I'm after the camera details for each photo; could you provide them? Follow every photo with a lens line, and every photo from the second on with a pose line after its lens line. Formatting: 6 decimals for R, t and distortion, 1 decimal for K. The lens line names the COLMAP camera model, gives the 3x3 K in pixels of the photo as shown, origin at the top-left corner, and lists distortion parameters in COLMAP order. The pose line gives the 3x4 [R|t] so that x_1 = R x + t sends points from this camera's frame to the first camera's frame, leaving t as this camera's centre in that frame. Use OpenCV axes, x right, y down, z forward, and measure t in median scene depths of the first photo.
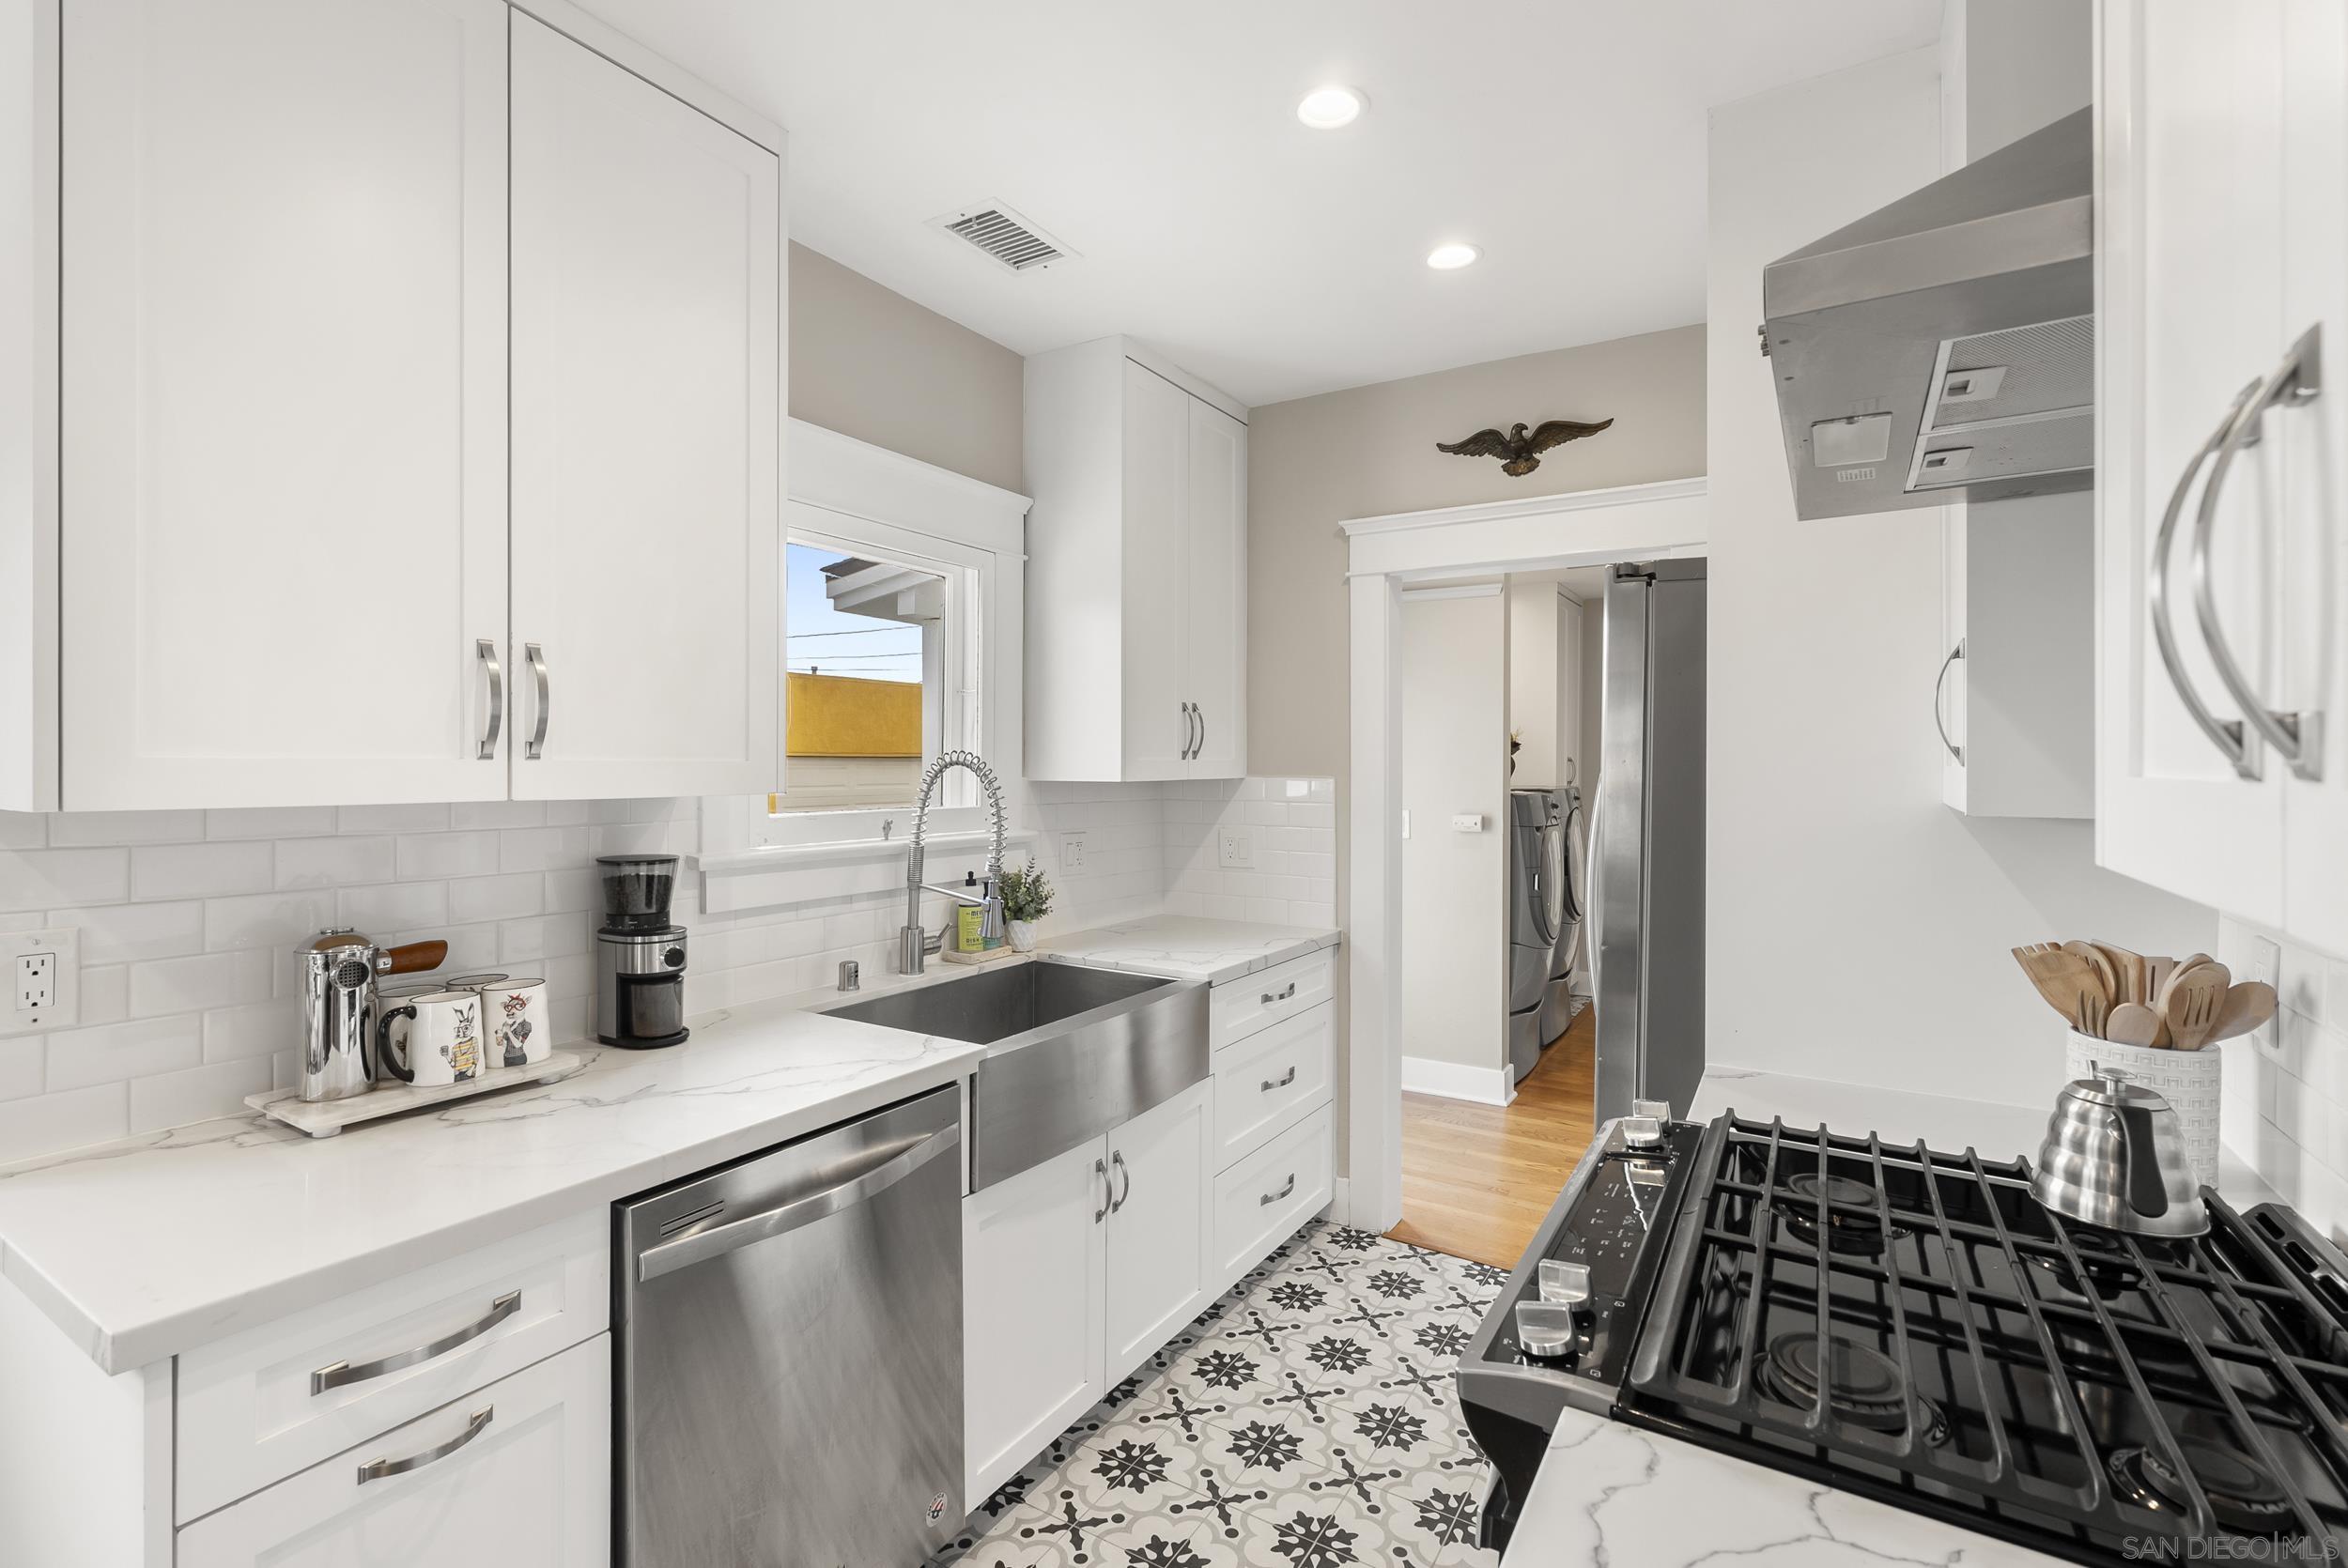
lens RADIAL K [[1068.3, 0, 1163.1], [0, 1068.3, 772.6], [0, 0, 1]] dist [-0.012884, 0.003934]
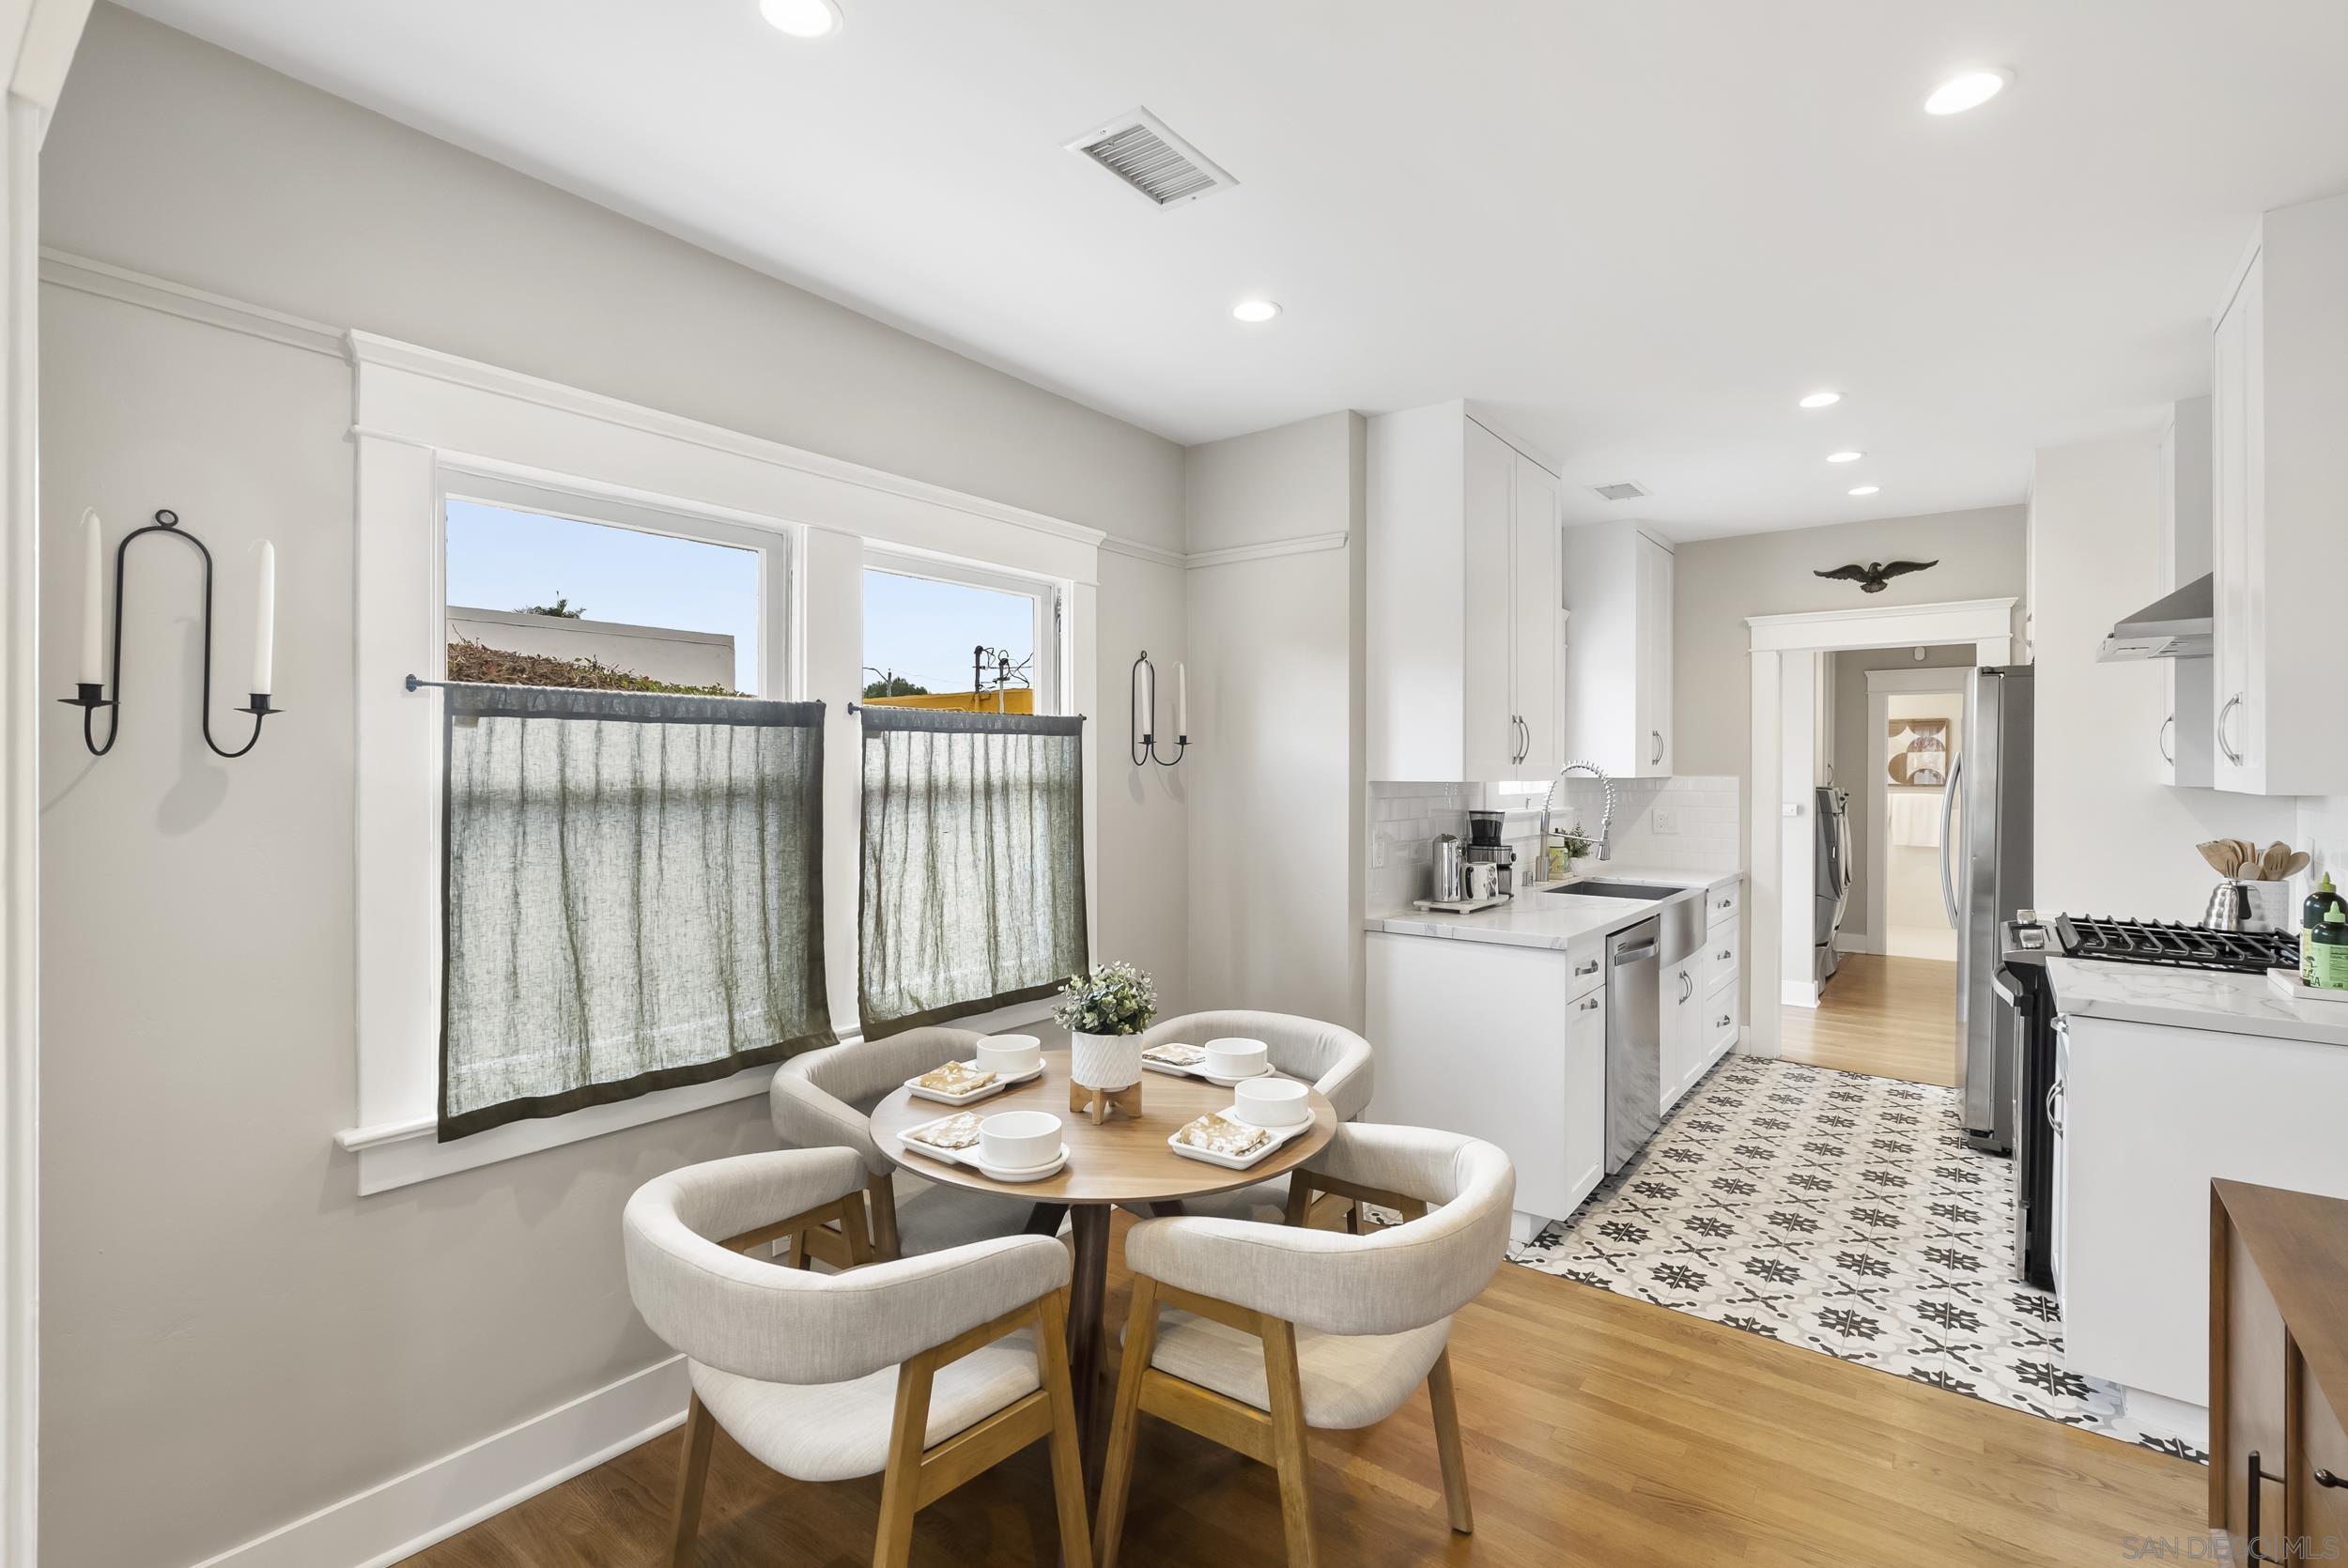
lens RADIAL K [[1068.3, 0, 1157.5], [0, 1068.3, 774.8], [0, 0, 1]] dist [-0.012884, 0.003934]
pose [[0.993805, 0.000692, -0.111140, -0.769951], [-0.001291, 0.999985, -0.005315, 0.017518], [0.111134, 0.005425, 0.993791, -0.997798]]
